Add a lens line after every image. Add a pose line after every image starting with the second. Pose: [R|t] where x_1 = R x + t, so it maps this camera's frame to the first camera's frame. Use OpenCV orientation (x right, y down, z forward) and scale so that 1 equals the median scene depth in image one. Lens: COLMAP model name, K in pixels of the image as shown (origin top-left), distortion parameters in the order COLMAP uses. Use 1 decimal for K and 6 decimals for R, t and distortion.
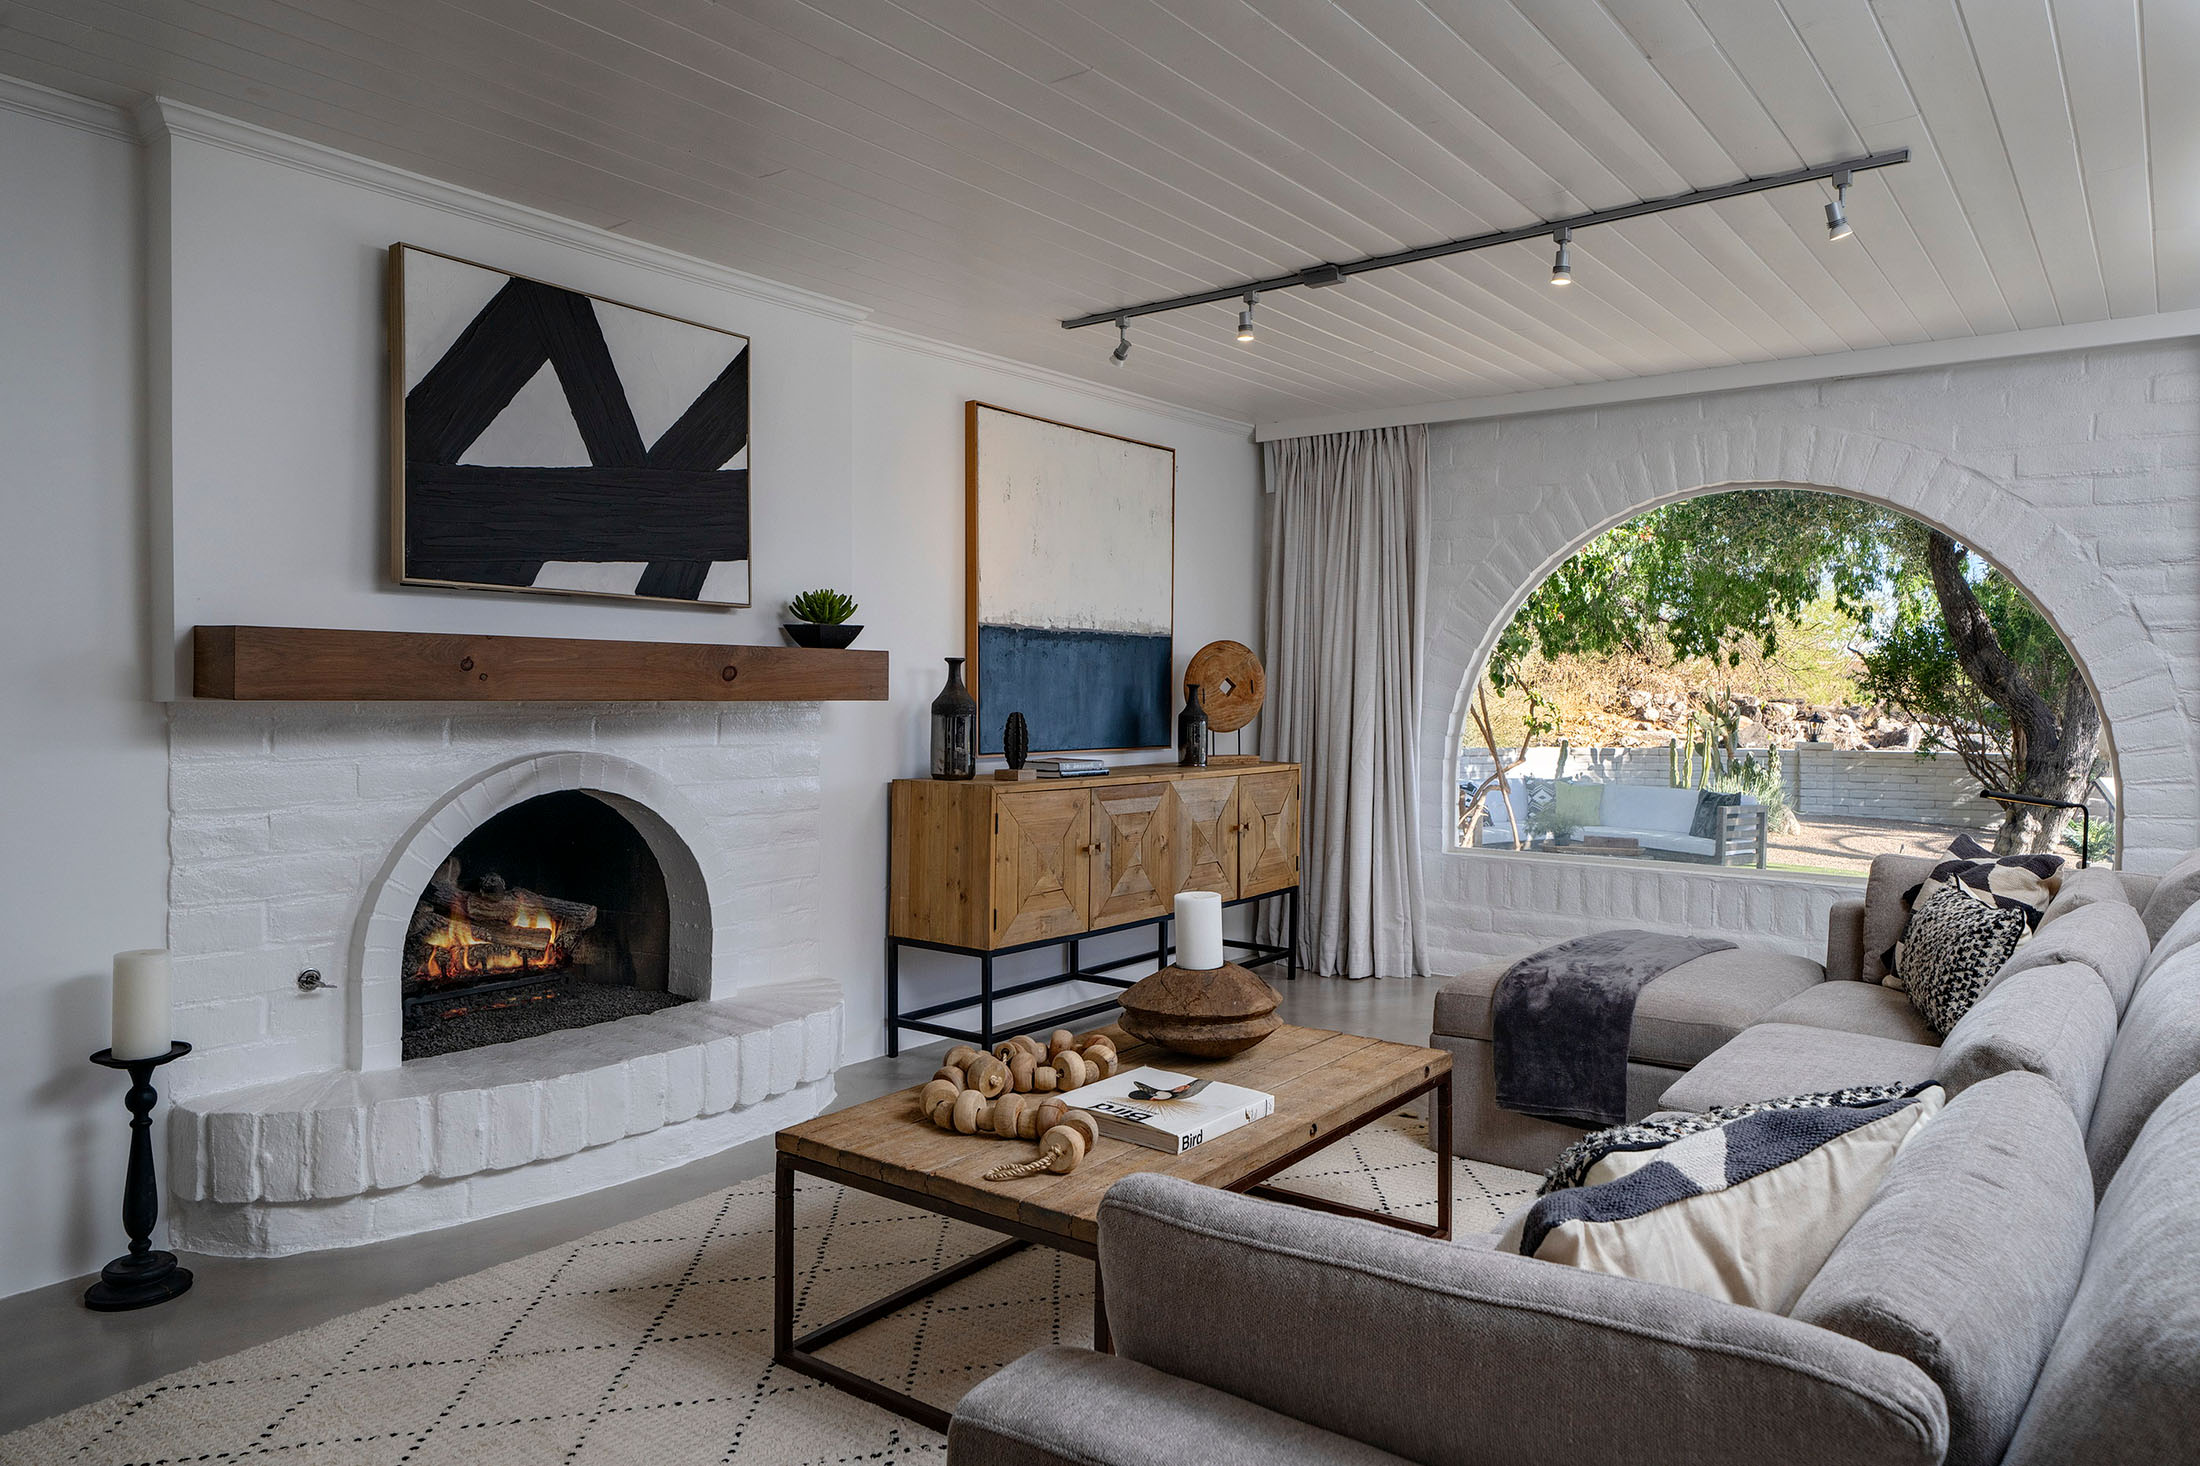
lens RADIAL K [[1467.1, 0, 1100.0], [0, 1467.1, 733.0], [0, 0, 1]] dist [0.000061, 0.000300]
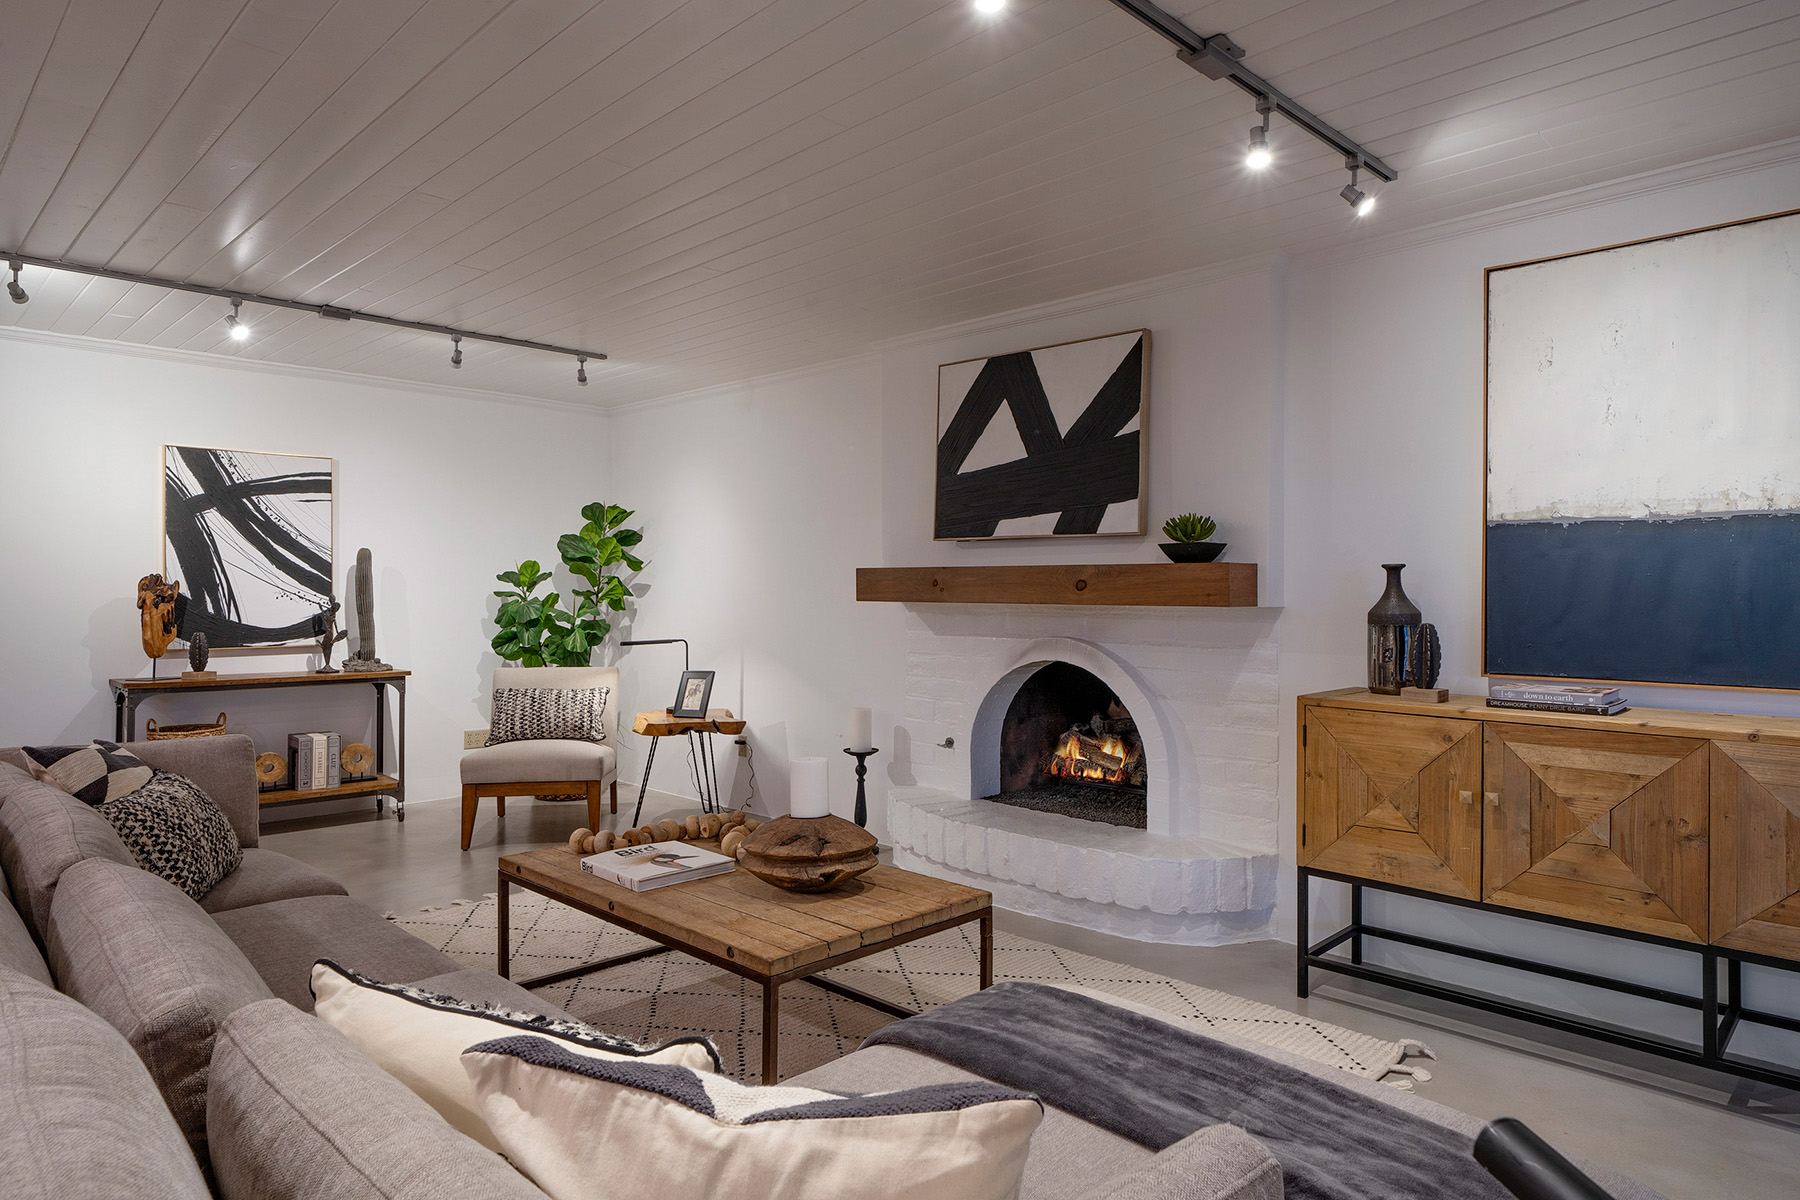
lens RADIAL K [[1200.4, 0, 900.0], [0, 1200.4, 600.0], [0, 0, 1]] dist [0.000061, 0.000300]
pose [[-0.186434, -0.002783, -0.982464, 0.908258], [-0.041818, 0.999112, 0.005105, -0.025230], [0.981577, 0.042037, -0.186385, 1.050575]]
